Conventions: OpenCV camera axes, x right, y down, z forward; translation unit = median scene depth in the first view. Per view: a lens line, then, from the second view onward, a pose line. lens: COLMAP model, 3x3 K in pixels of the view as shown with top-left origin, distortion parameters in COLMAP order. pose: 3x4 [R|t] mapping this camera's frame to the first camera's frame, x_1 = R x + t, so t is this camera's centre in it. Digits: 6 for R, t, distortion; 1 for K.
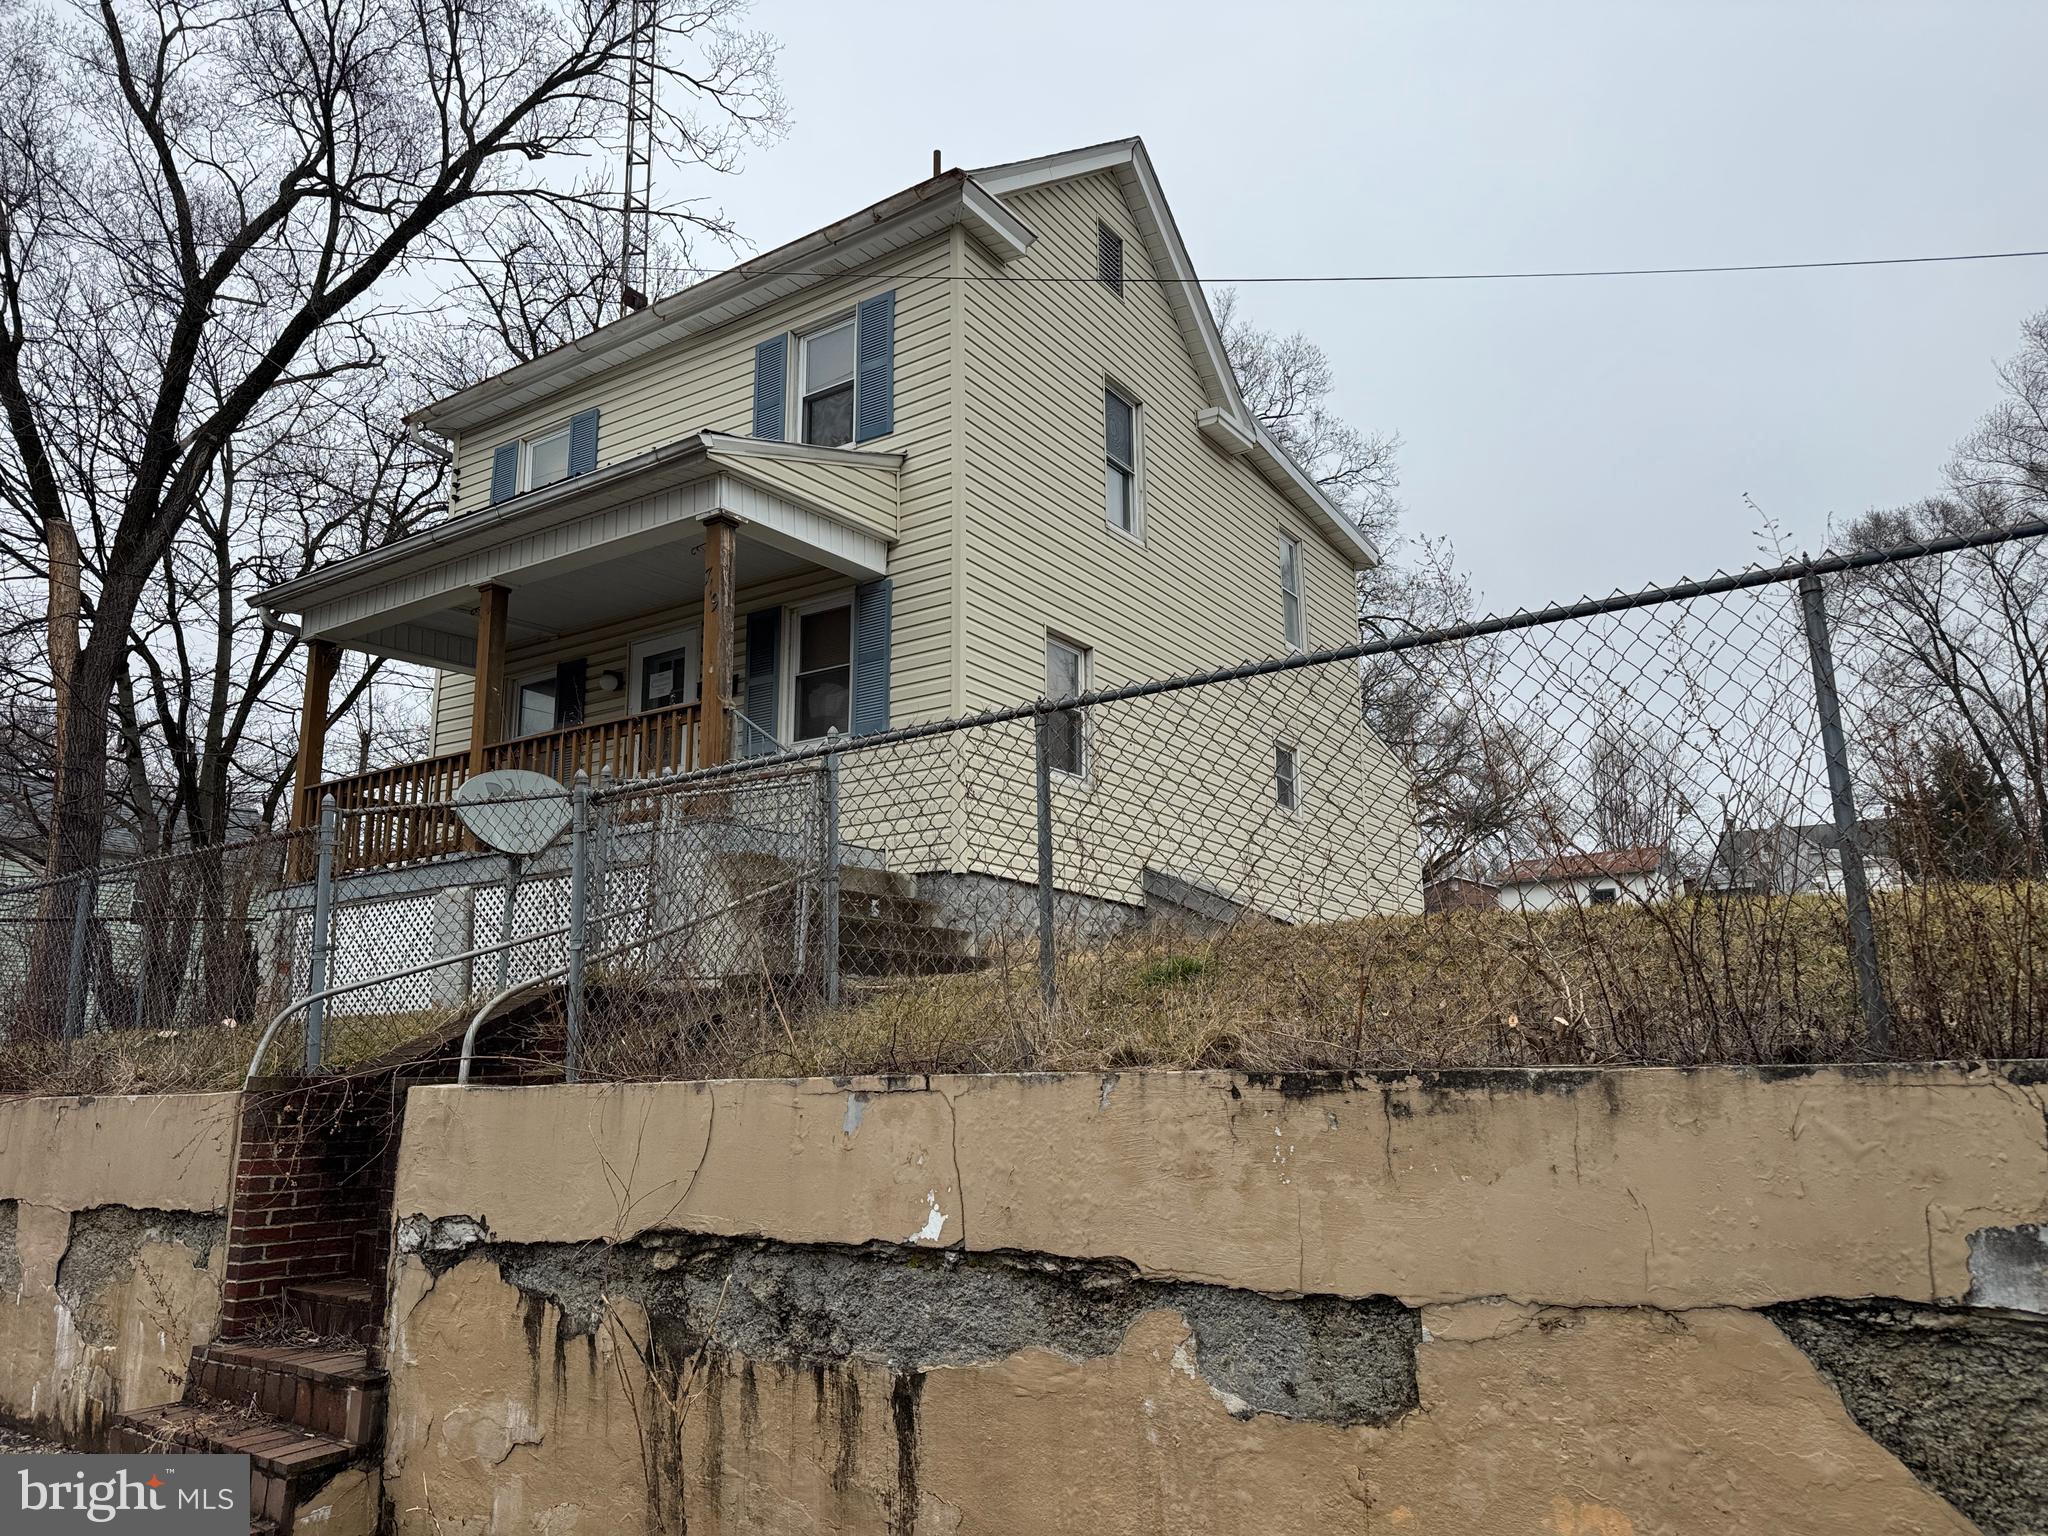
lens RADIAL K [[1460.6, 0, 1028.2], [0, 1460.6, 779.1], [0, 0, 1]] dist [0.042938, -0.042255]
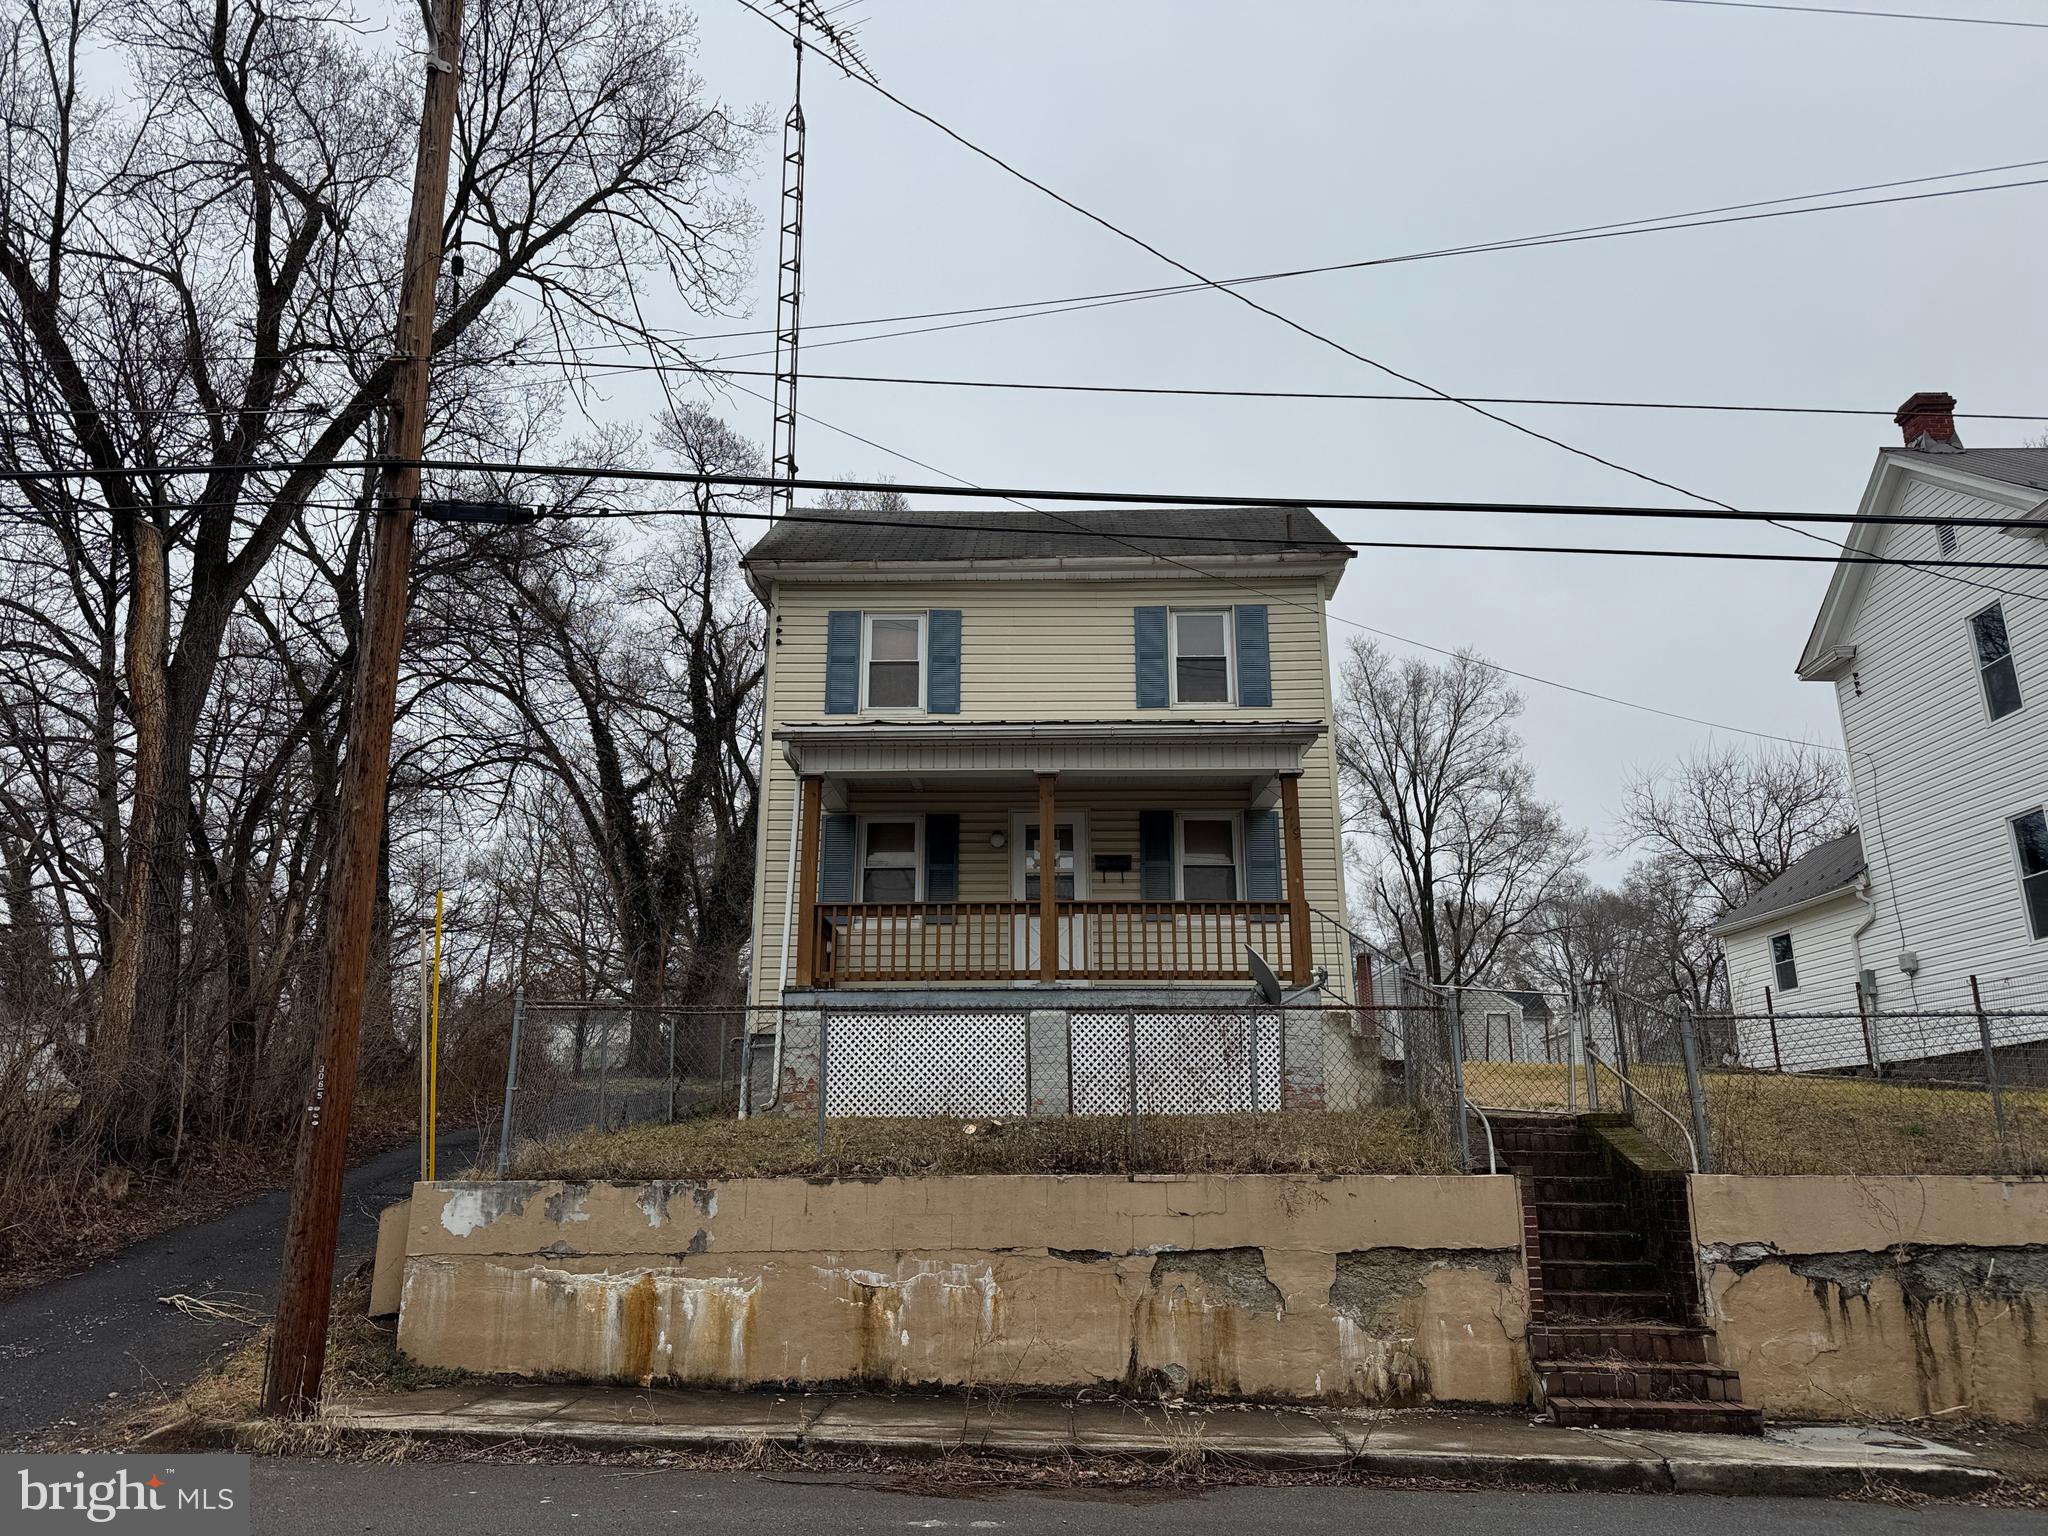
lens RADIAL K [[1460.6, 0, 1029.0], [0, 1460.6, 757.3], [0, 0, 1]] dist [0.042938, -0.042255]
pose [[0.830987, 0.161394, 0.532365, -2.461723], [-0.122537, 0.986589, -0.107825, -0.013481], [-0.542628, 0.024367, 0.839619, -0.154742]]
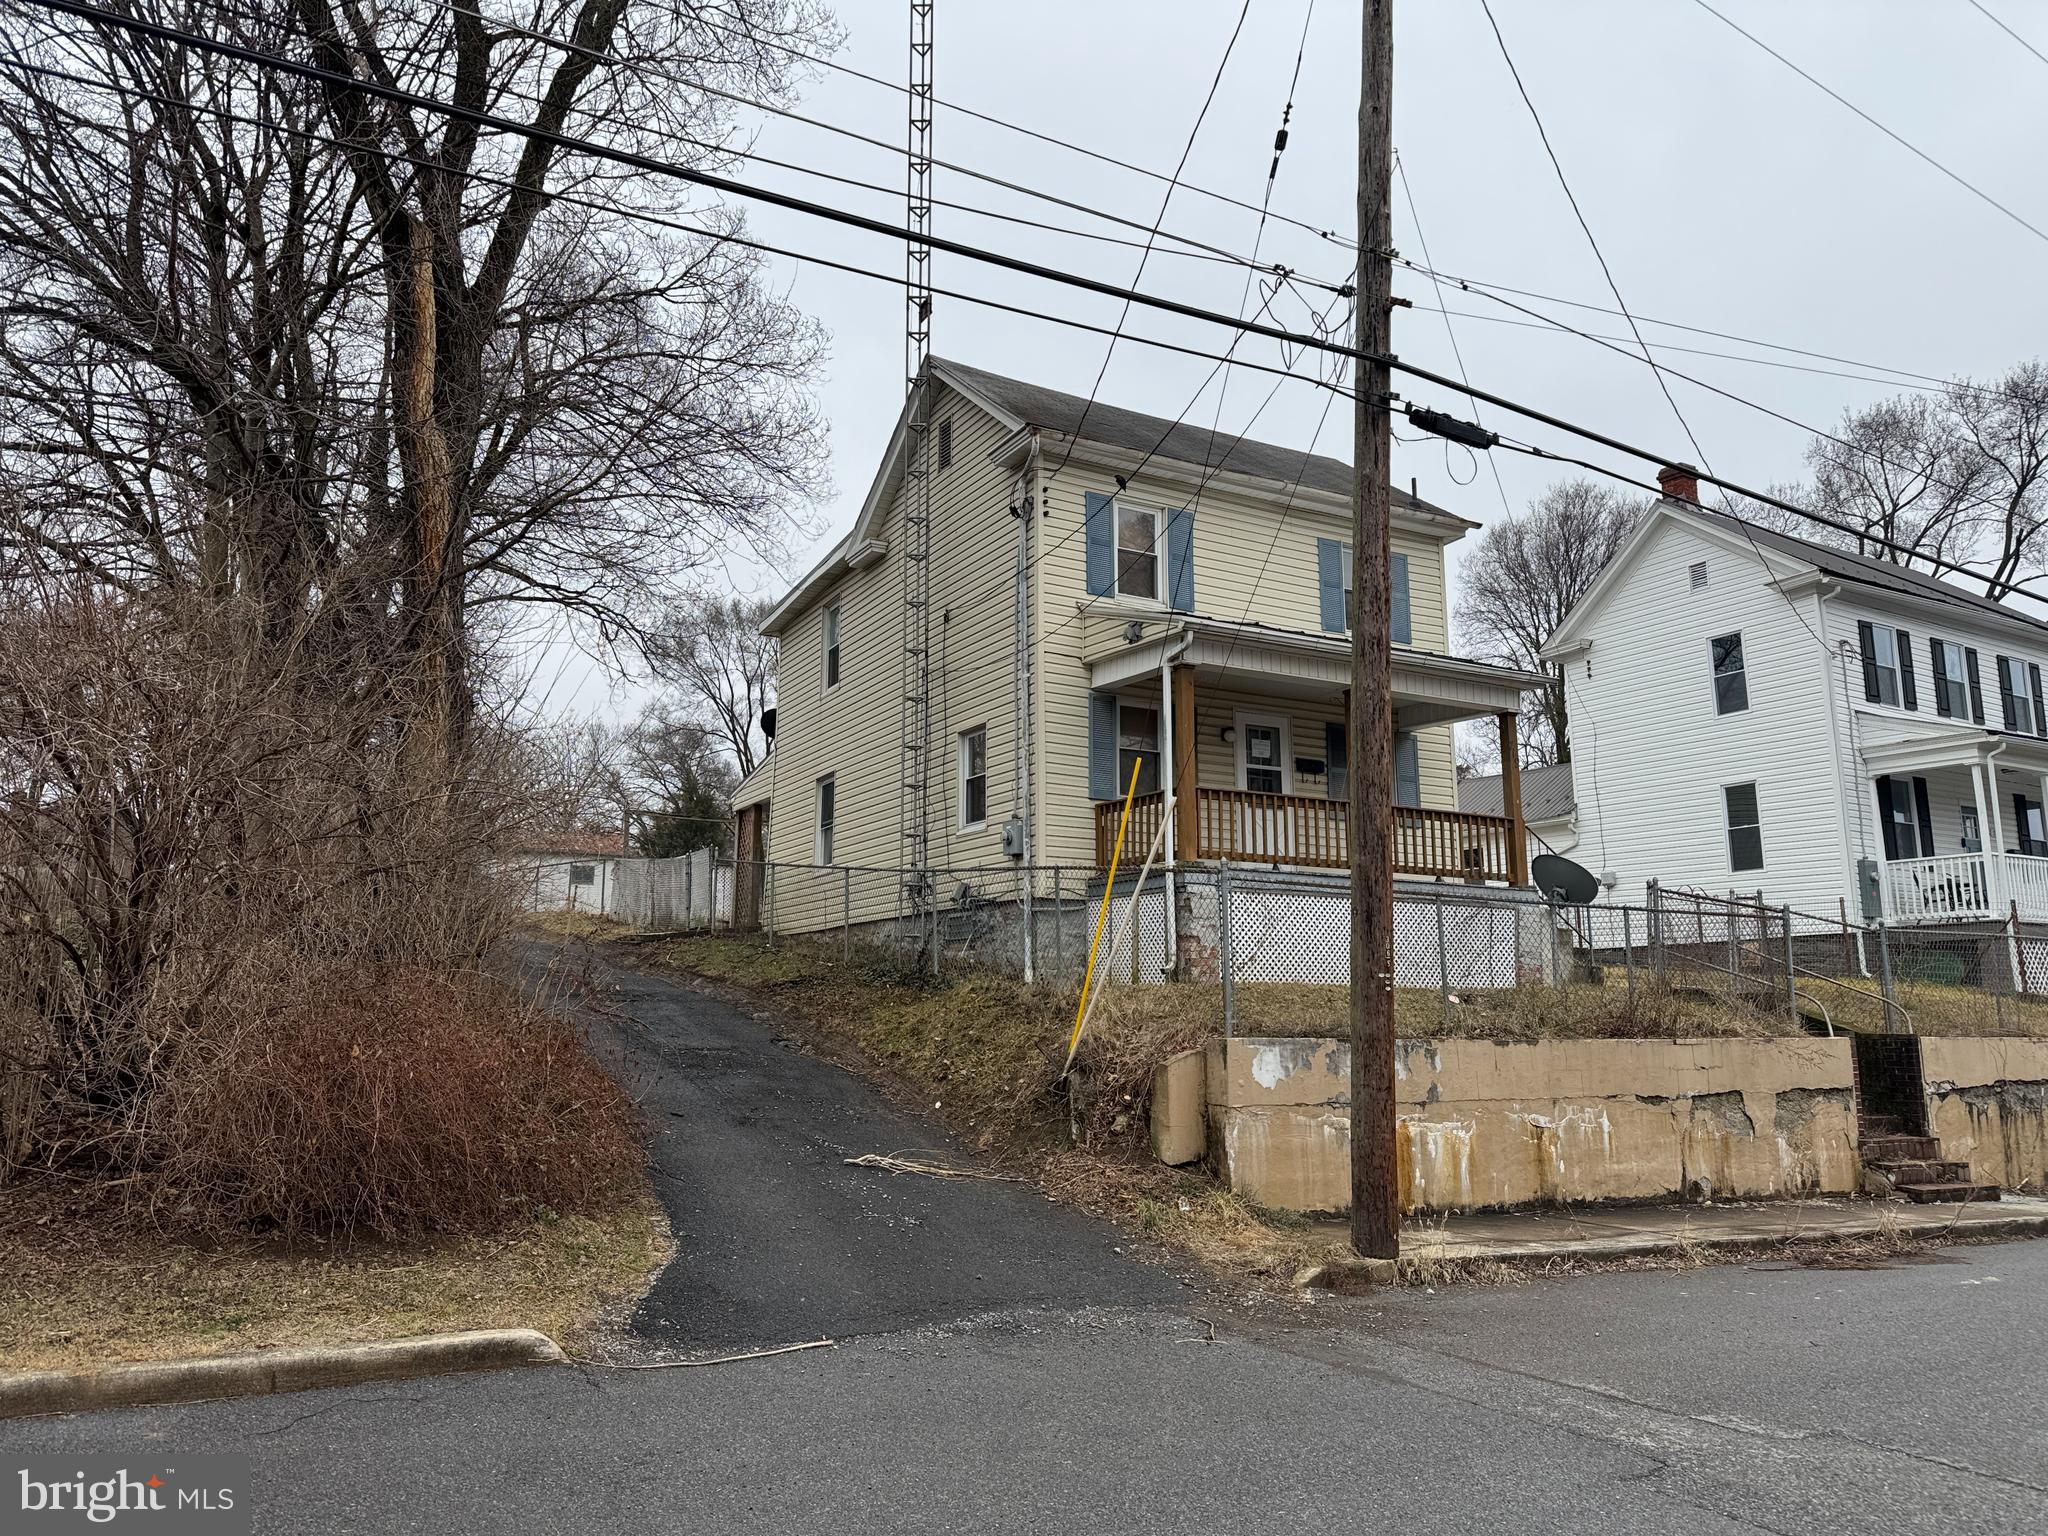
lens RADIAL K [[1460.6, 0, 1016.9], [0, 1460.6, 764.6], [0, 0, 1]] dist [0.042938, -0.042255]
pose [[0.435876, 0.169308, 0.883938, -4.128593], [-0.194053, 0.976725, -0.091392, 0.324541], [-0.878837, -0.131695, 0.458586, 1.431521]]
